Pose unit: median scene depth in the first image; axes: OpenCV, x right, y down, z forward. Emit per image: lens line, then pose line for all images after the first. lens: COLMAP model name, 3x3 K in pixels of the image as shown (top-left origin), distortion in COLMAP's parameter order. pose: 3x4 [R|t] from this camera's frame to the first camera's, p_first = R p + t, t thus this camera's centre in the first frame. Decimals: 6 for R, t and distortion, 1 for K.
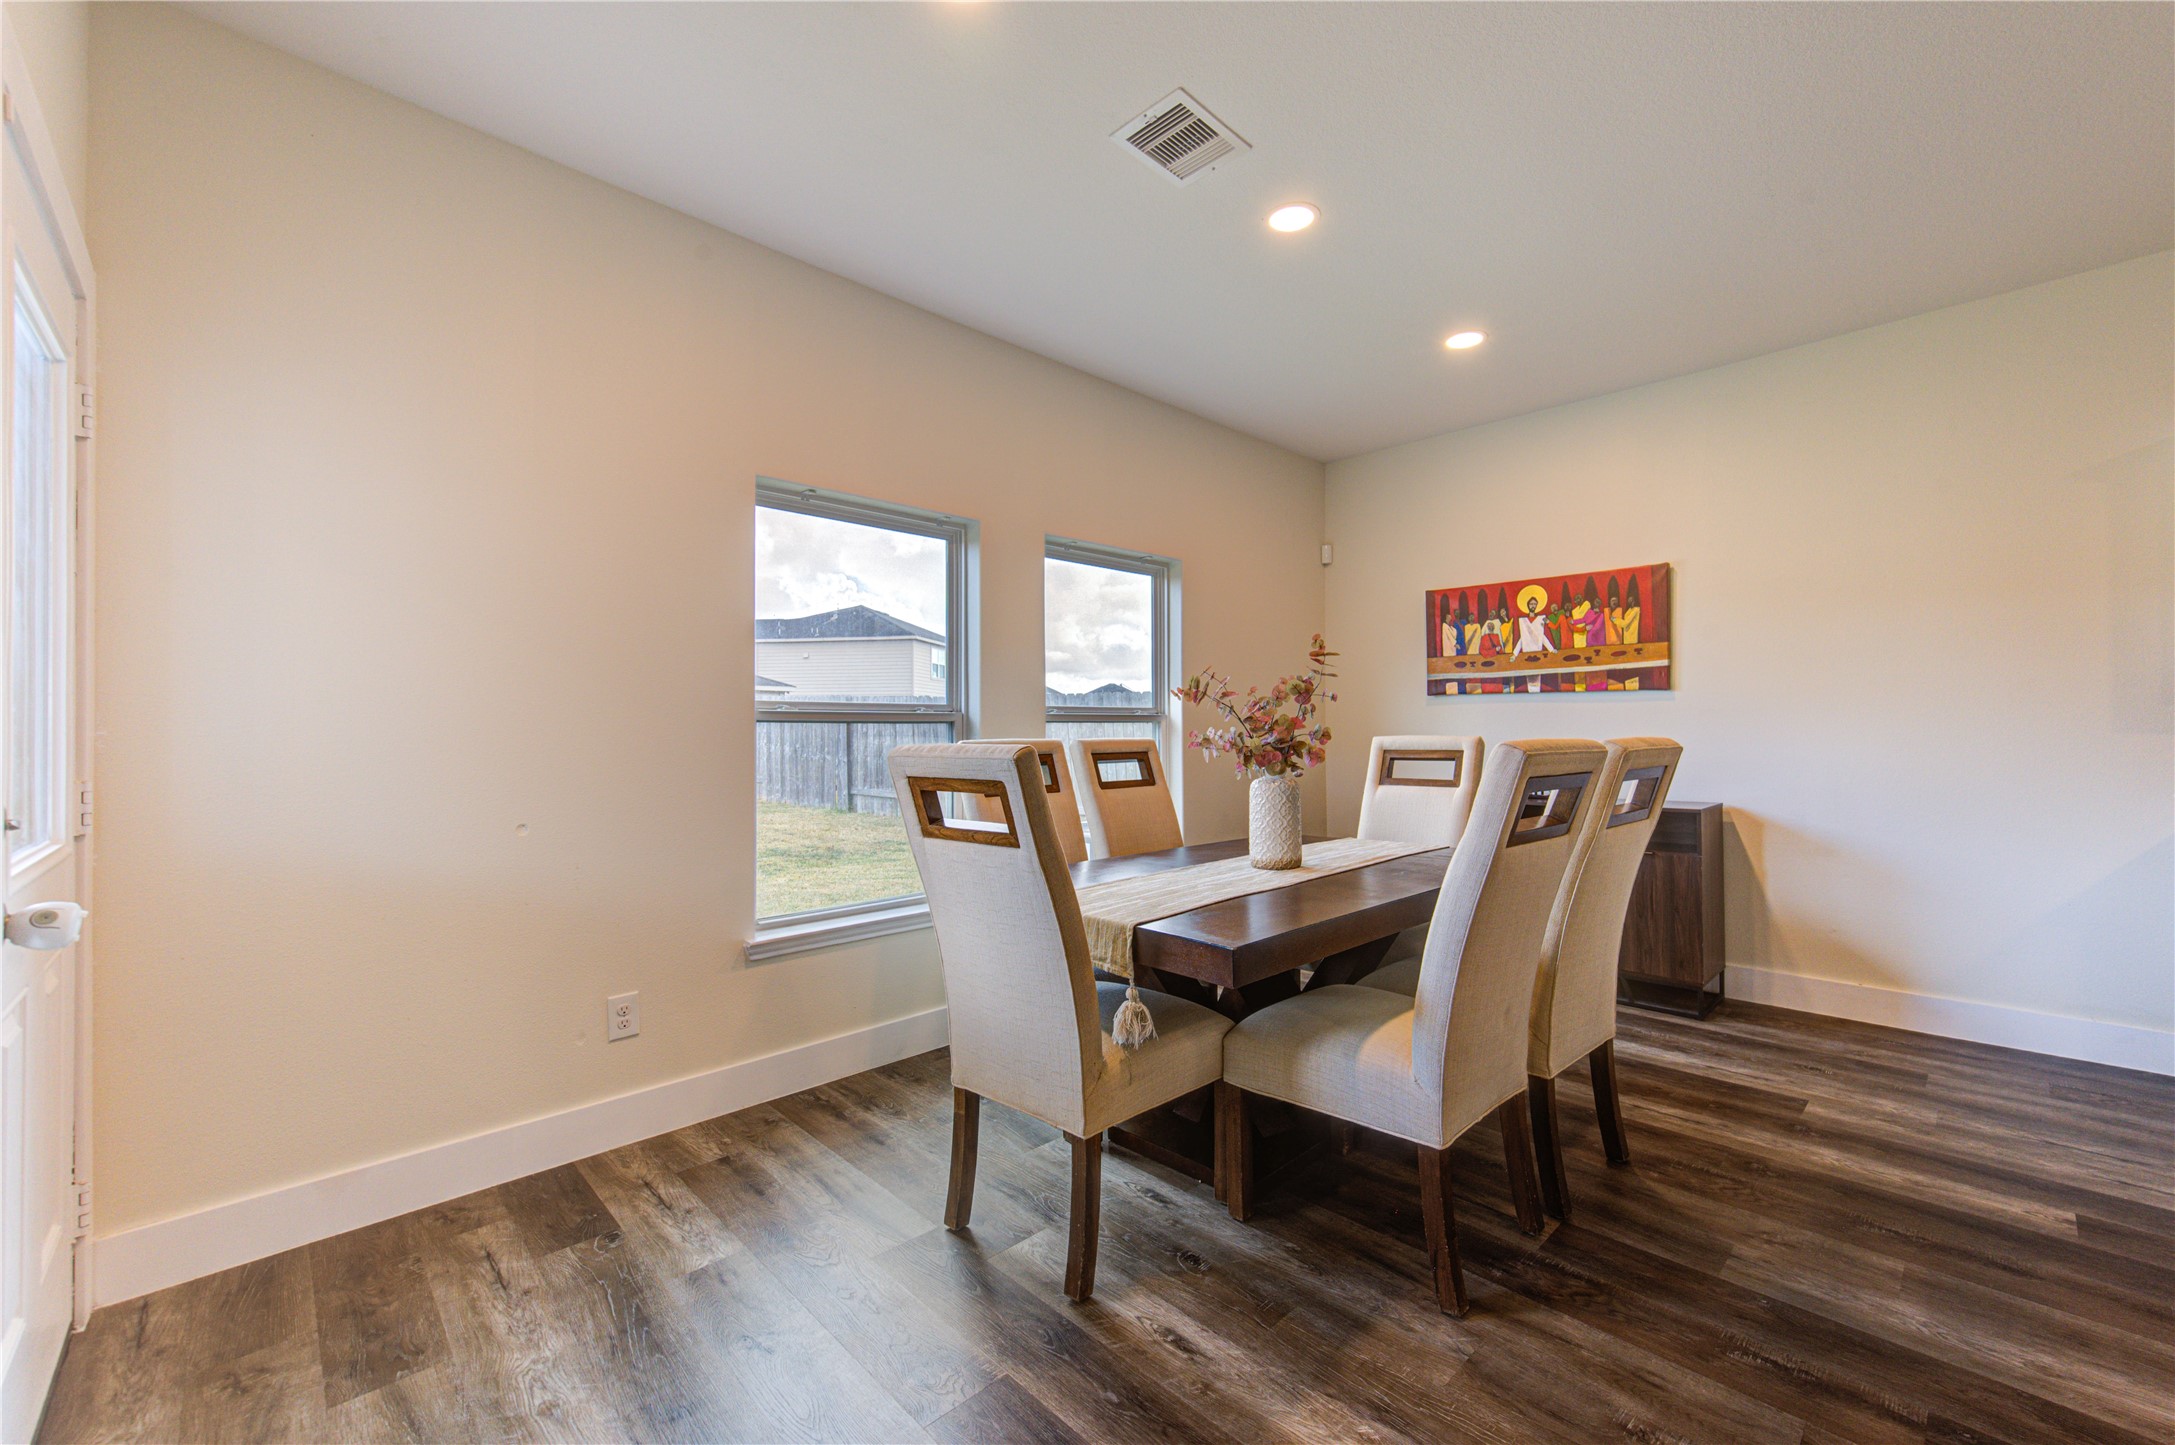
lens RADIAL K [[866.5, 0, 1087.7], [0, 866.5, 734.1], [0, 0, 1]] dist [-0.003471, -0.001165]
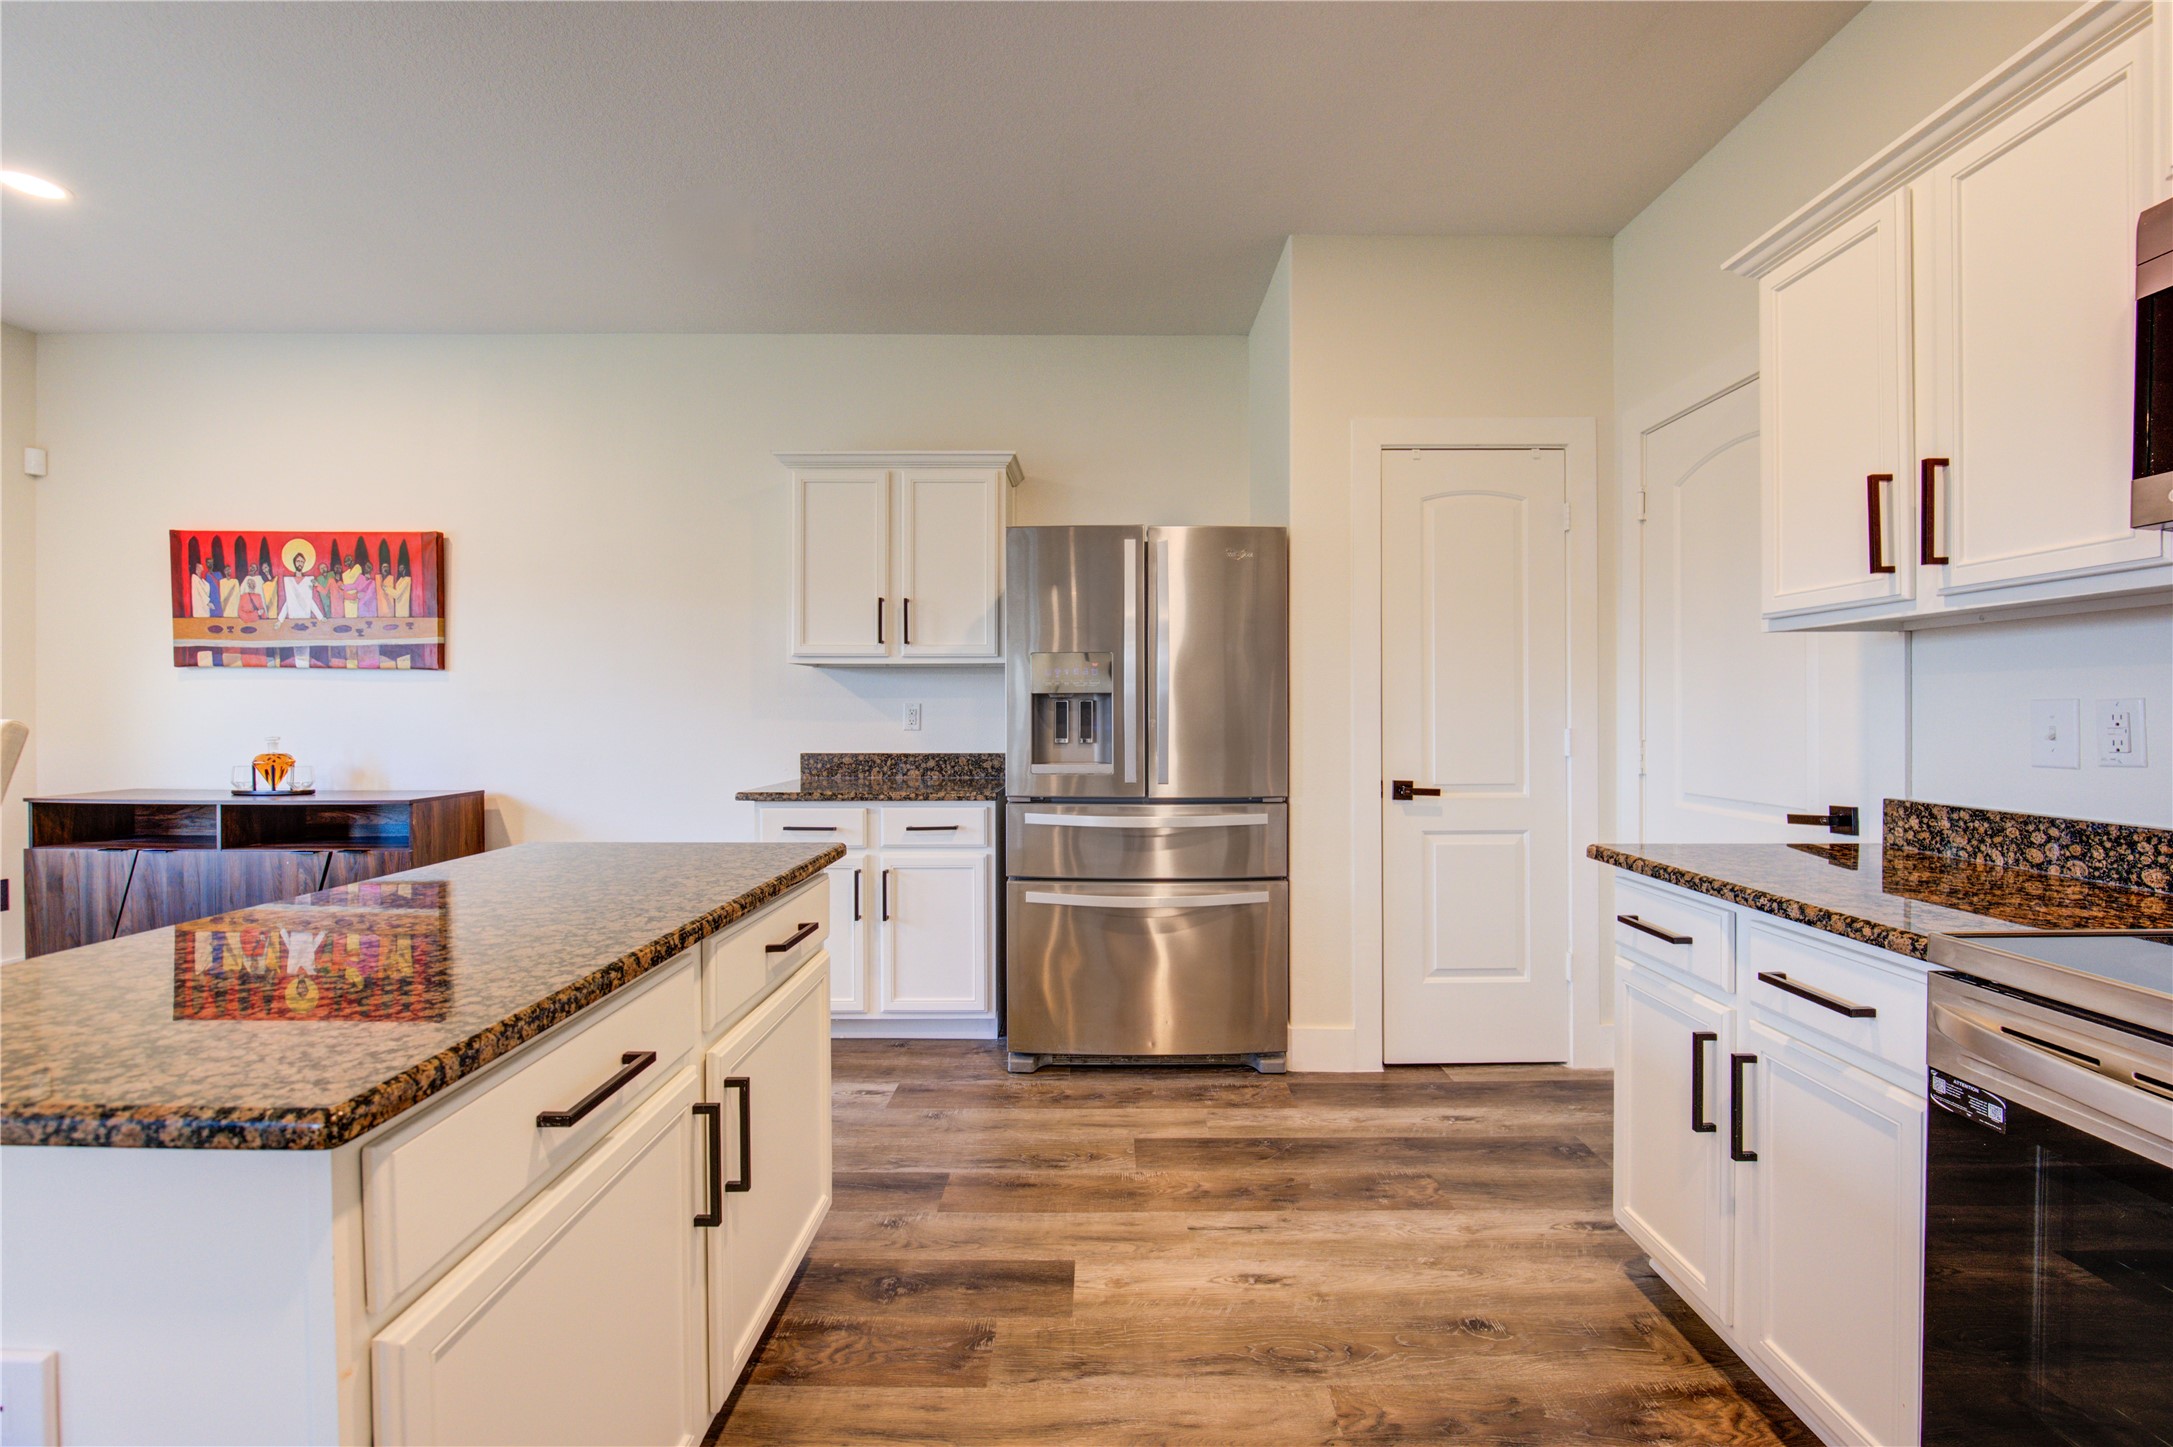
lens RADIAL K [[865.7, 0, 1084.1], [0, 865.7, 718.8], [0, 0, 1]] dist [-0.003471, -0.001165]
pose [[0.704737, -0.006593, 0.709438, 0.452955], [-0.003132, 0.999918, 0.012404, -0.011135], [-0.709462, -0.010963, 0.704659, -0.124253]]
